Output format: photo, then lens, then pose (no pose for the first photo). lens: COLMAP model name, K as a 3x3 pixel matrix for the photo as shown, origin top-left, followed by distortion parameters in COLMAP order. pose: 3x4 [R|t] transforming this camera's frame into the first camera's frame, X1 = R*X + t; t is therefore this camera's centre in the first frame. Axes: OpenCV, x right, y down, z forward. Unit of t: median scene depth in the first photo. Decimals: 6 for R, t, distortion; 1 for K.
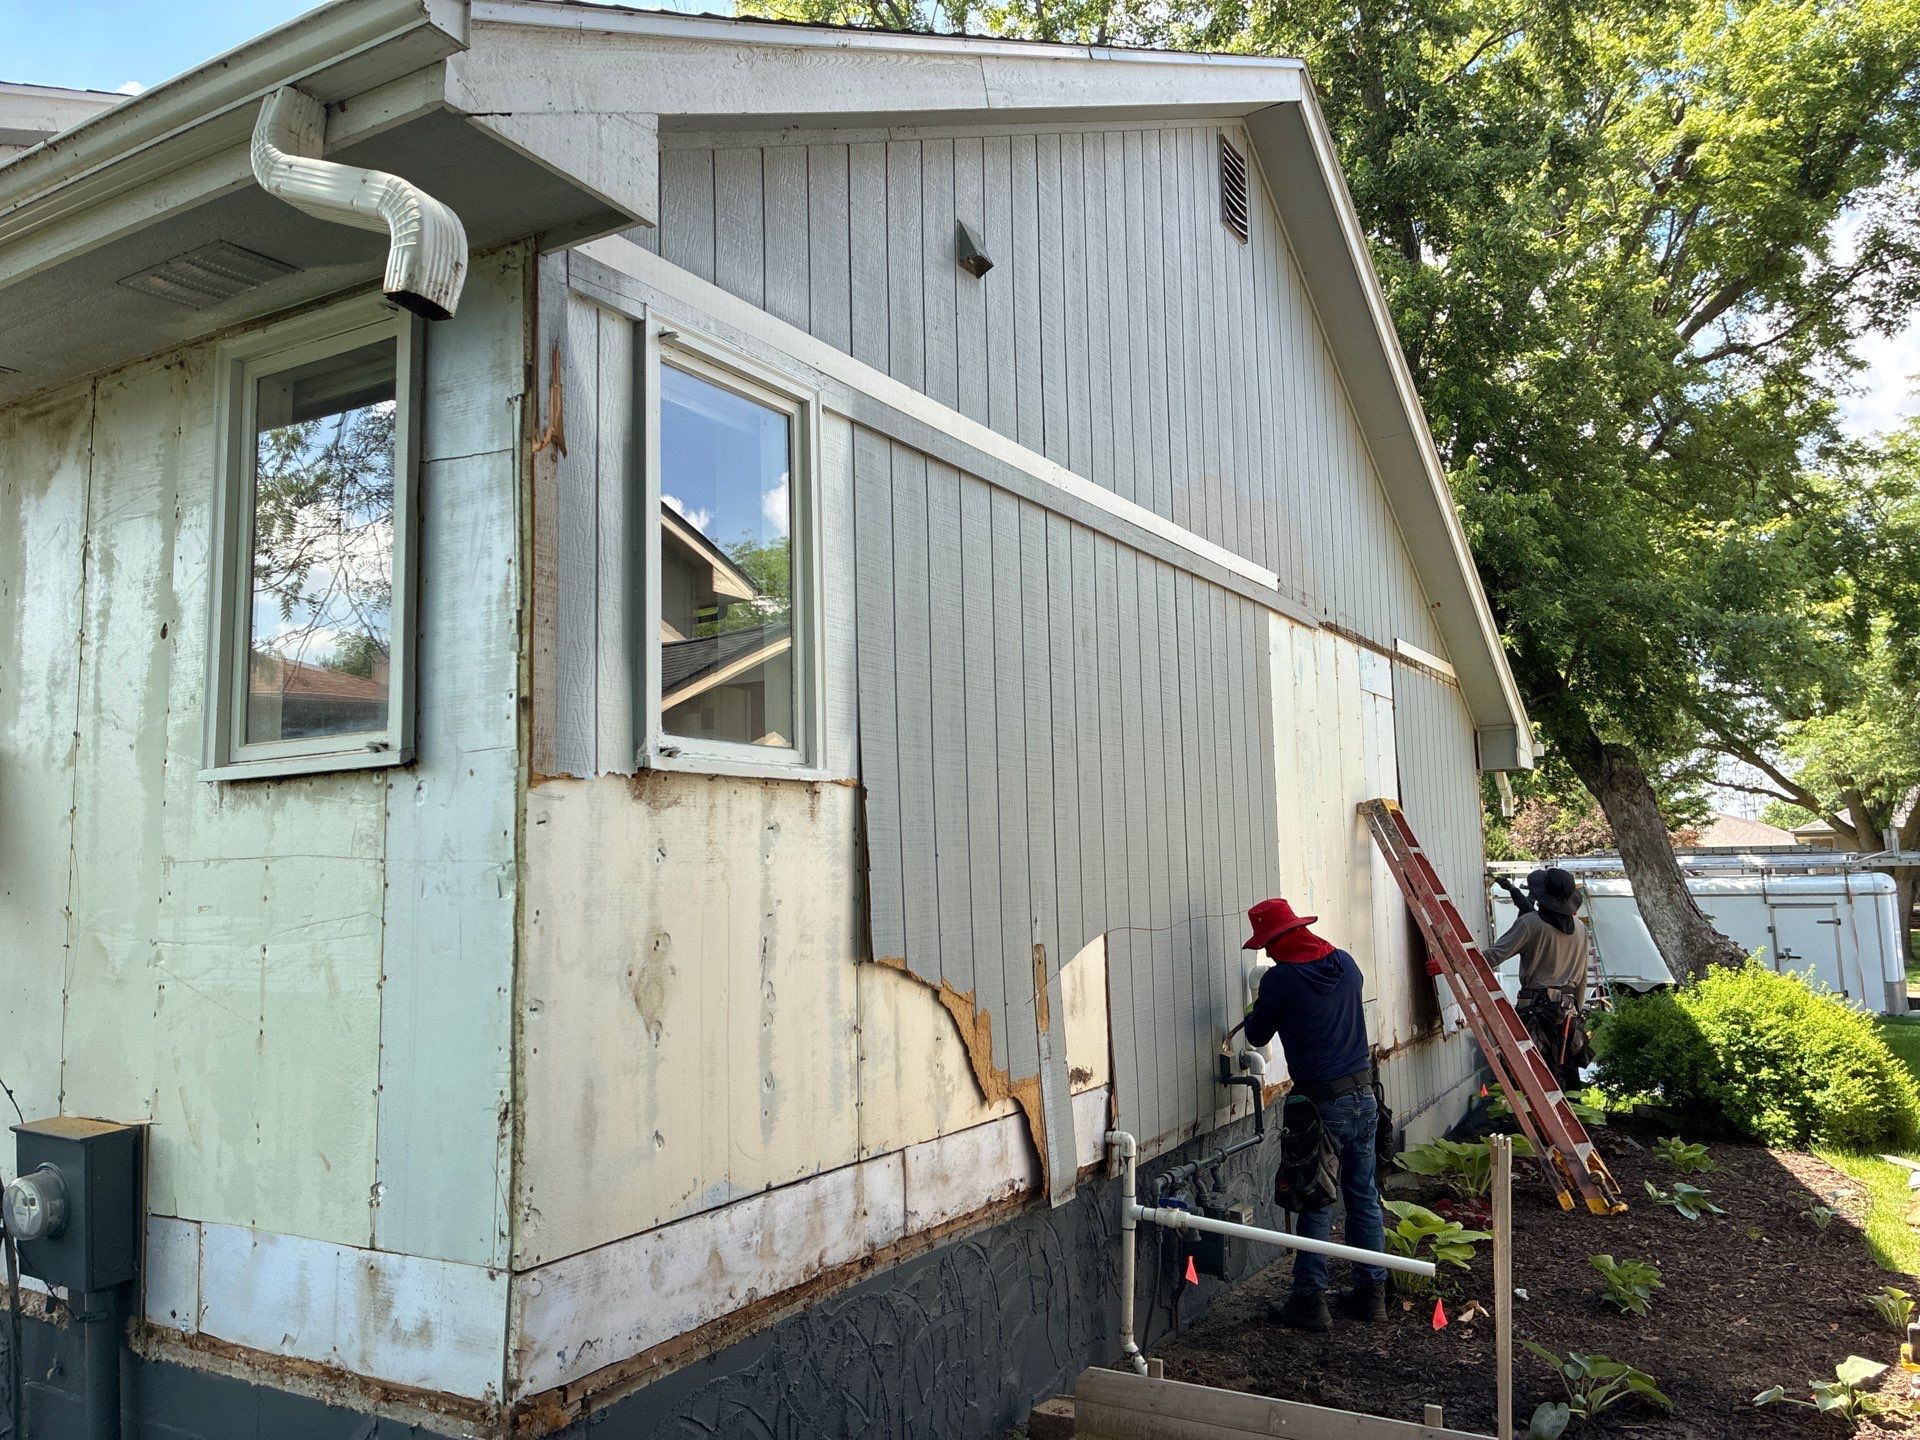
lens RADIAL K [[1465.6, 0, 962.4], [0, 1465.6, 718.4], [0, 0, 1]] dist [-0.002002, -0.001475]
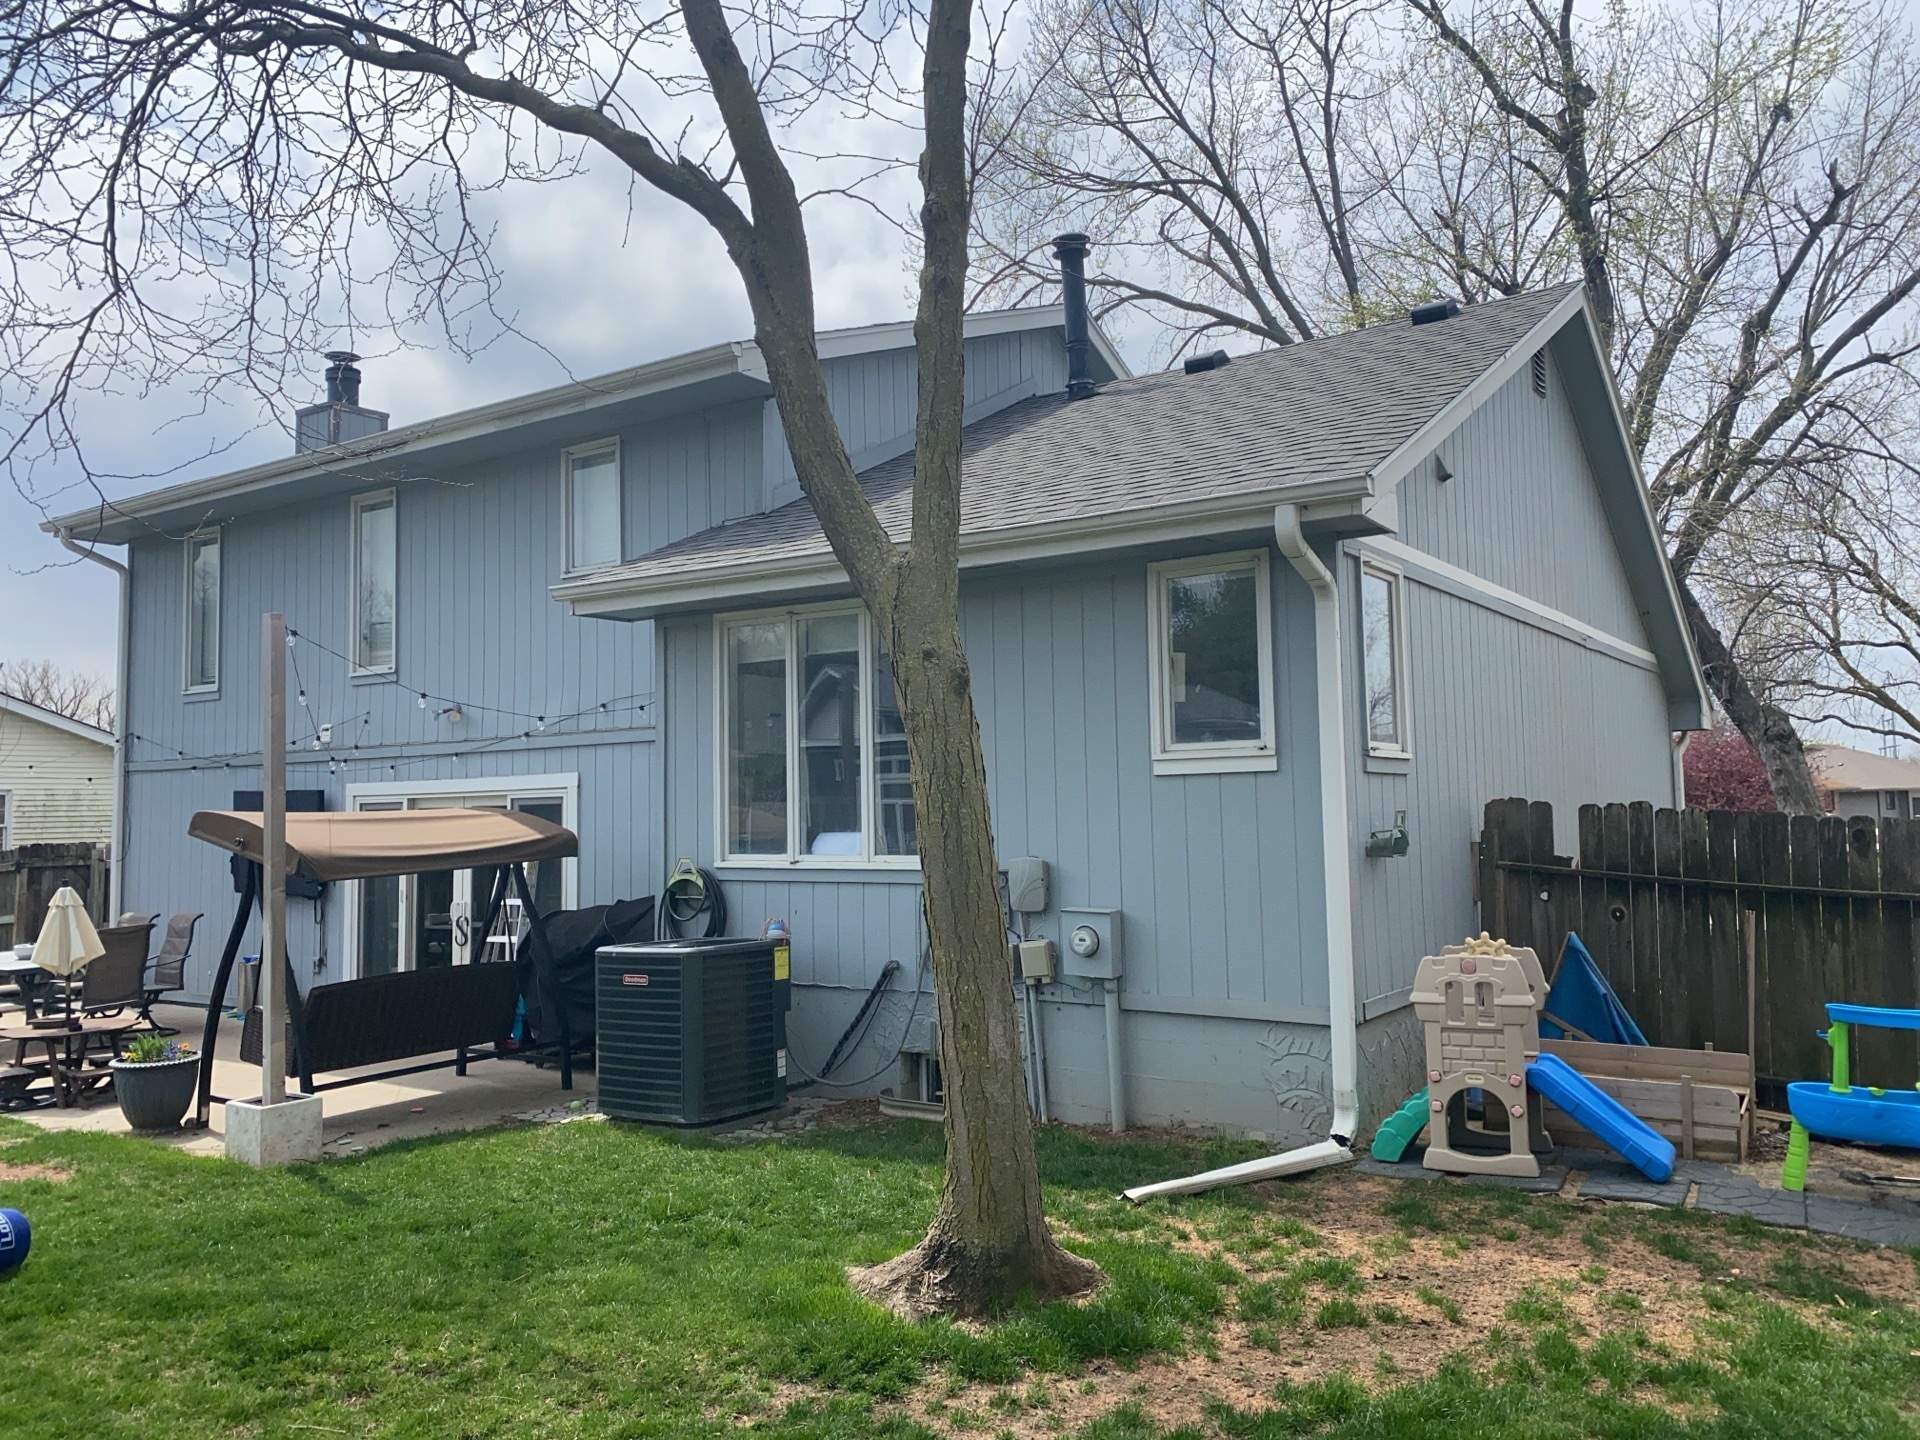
lens RADIAL K [[1465.6, 0, 957.4], [0, 1465.6, 720.0], [0, 0, 1]] dist [-0.002002, -0.001475]
pose [[0.997300, -0.002012, -0.073405, -0.474957], [0.005336, 0.998968, 0.045106, -0.089517], [0.073238, -0.045376, 0.996282, -0.918933]]
